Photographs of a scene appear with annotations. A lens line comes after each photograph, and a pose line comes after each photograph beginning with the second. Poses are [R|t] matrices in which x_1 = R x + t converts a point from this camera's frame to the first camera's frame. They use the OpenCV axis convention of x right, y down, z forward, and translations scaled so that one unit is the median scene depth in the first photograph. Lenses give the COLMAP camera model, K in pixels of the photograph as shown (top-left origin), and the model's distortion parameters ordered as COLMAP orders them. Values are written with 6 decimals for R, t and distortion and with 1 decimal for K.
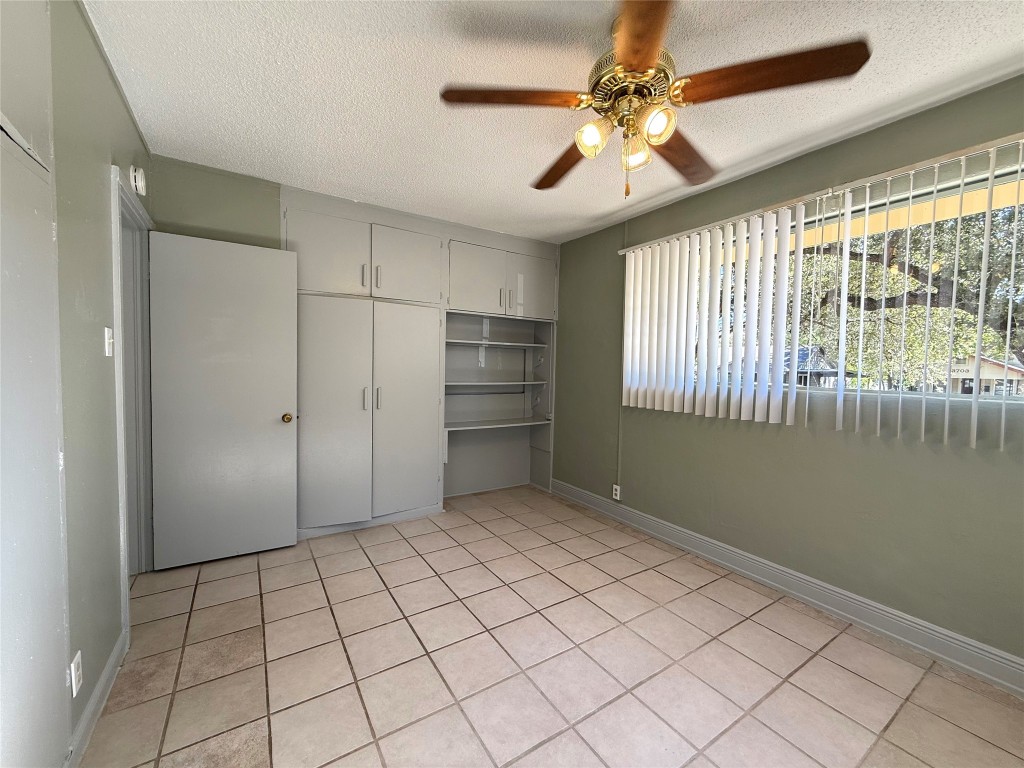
lens RADIAL K [[406.0, 0, 511.2], [0, 406.0, 385.4], [0, 0, 1]] dist [-0.000833, -0.000048]
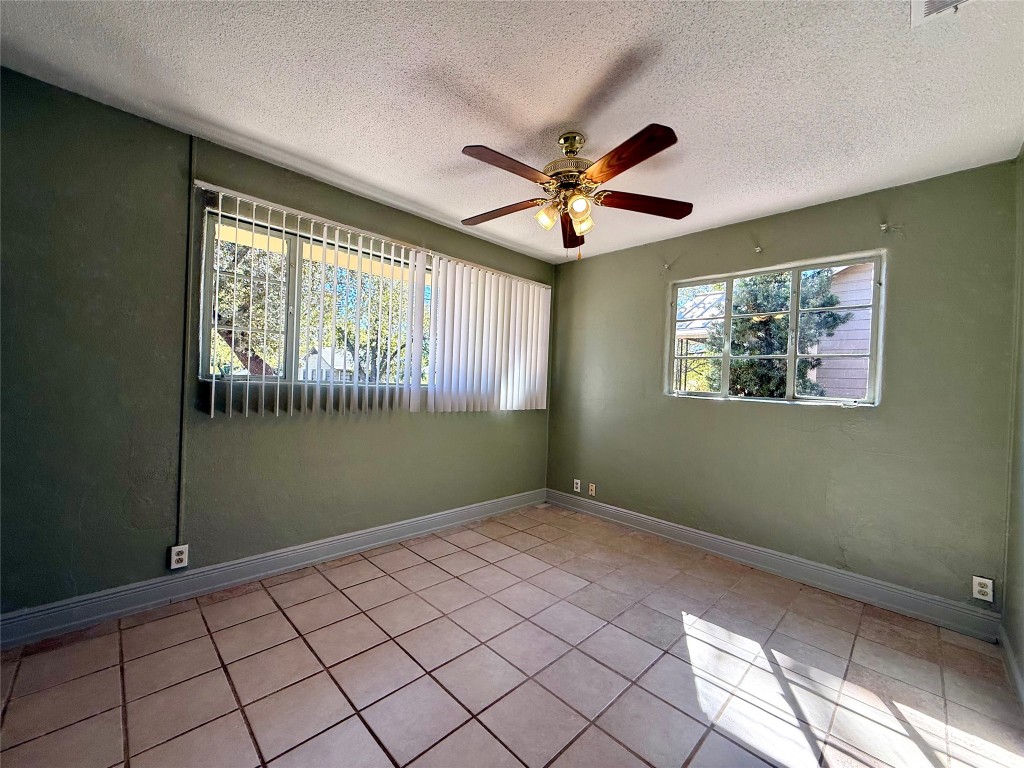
lens RADIAL K [[406.0, 0, 512.1], [0, 406.0, 381.2], [0, 0, 1]] dist [-0.000833, -0.000048]
pose [[-0.203394, -0.022454, 0.978839, -0.628466], [0.004984, 0.999700, 0.023968, -0.031208], [-0.979084, 0.009754, -0.203221, 0.848574]]
